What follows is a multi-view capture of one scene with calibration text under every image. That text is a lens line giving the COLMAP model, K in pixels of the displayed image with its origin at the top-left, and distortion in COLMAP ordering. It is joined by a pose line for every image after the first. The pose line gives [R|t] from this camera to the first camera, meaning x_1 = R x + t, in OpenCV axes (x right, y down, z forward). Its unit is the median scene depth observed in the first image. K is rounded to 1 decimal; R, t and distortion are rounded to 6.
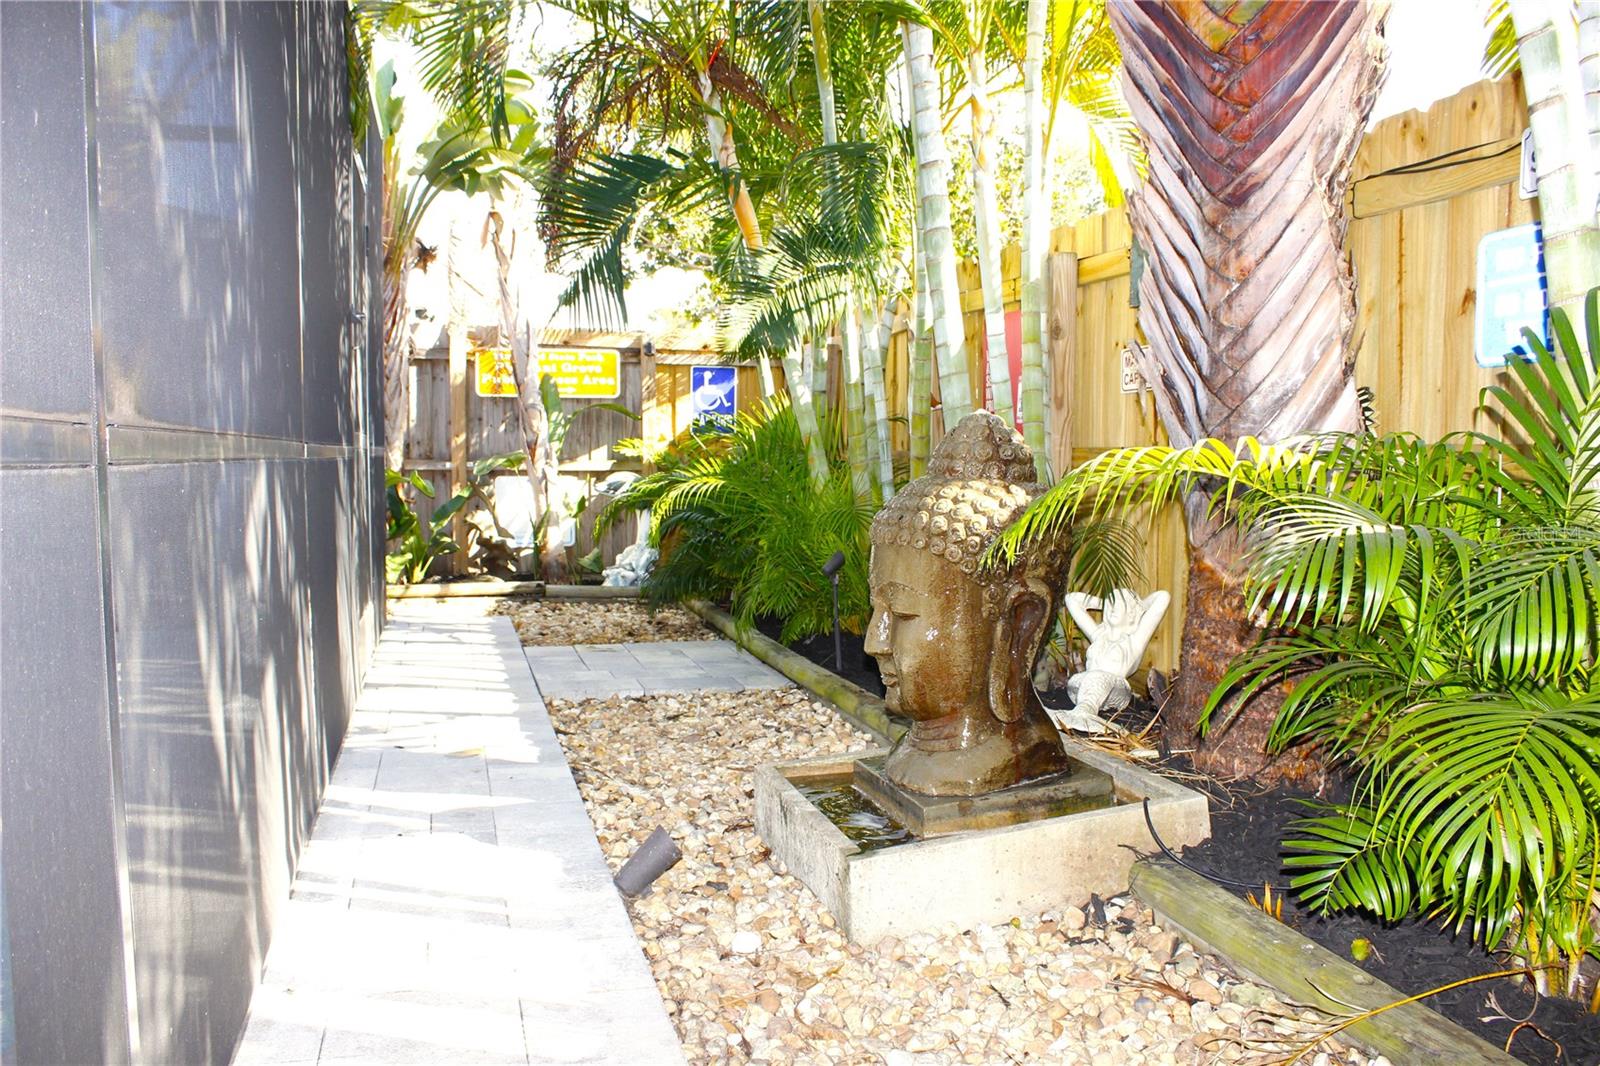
lens RADIAL K [[1321.4, 0, 805.8], [0, 1321.4, 559.4], [0, 0, 1]] dist [-0.163621, 0.137525]
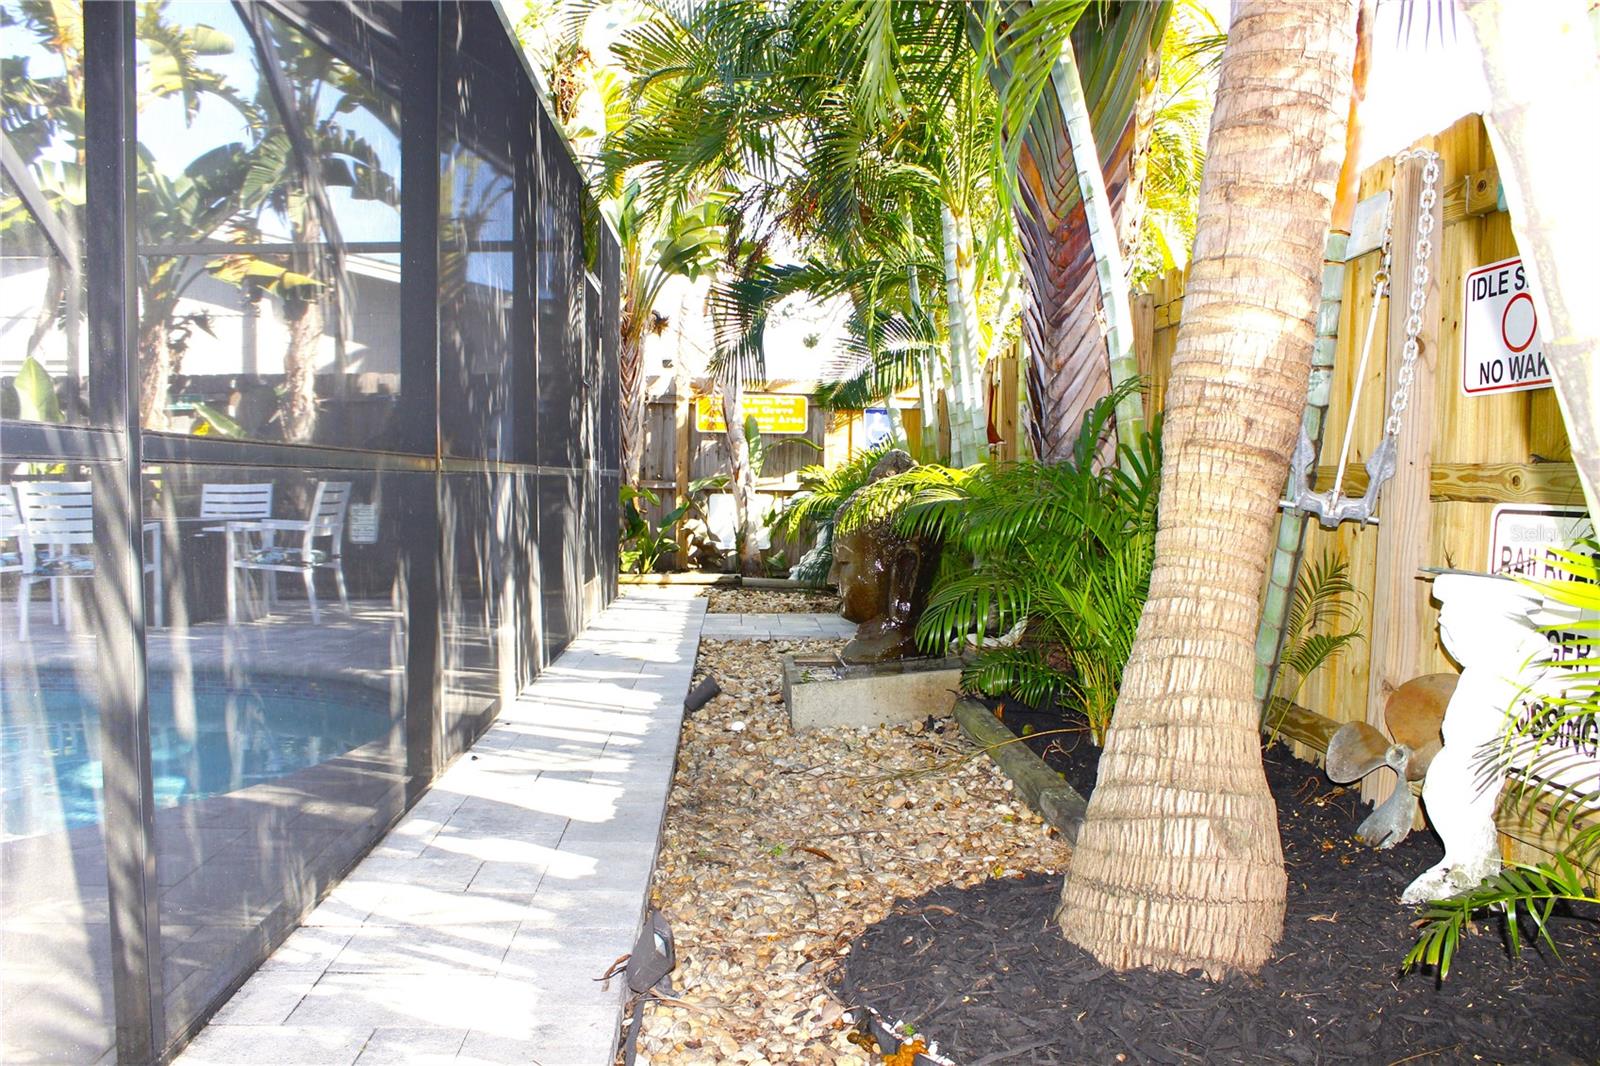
lens RADIAL K [[1321.4, 0, 805.8], [0, 1321.4, 559.4], [0, 0, 1]] dist [-0.163621, 0.137525]
pose [[0.977468, 0.019017, -0.210226, 0.135759], [-0.023507, 0.999545, -0.018879, 0.024623], [0.209771, 0.023396, 0.977471, -0.262530]]
